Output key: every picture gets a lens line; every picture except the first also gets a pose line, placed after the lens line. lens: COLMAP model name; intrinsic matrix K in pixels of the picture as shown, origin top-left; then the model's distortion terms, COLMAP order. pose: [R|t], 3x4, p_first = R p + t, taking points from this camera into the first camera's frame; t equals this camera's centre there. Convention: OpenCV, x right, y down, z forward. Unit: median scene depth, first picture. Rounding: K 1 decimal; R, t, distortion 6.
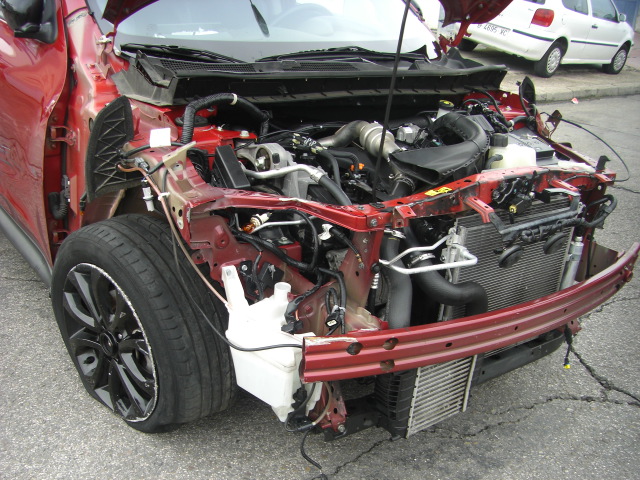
lens RADIAL K [[693.4, 0, 318.0], [0, 693.4, 277.0], [0, 0, 1]] dist [-0.213969, 0.202122]
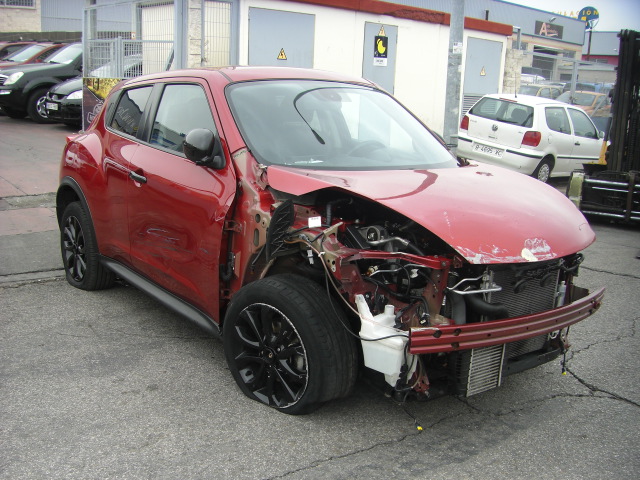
lens RADIAL K [[693.4, 0, 318.0], [0, 693.4, 277.0], [0, 0, 1]] dist [-0.213969, 0.202122]
pose [[0.999562, -0.029550, -0.001723, -0.217649], [0.028804, 0.984435, -0.173370, 0.227157], [0.006819, 0.173245, 0.984855, -0.674240]]
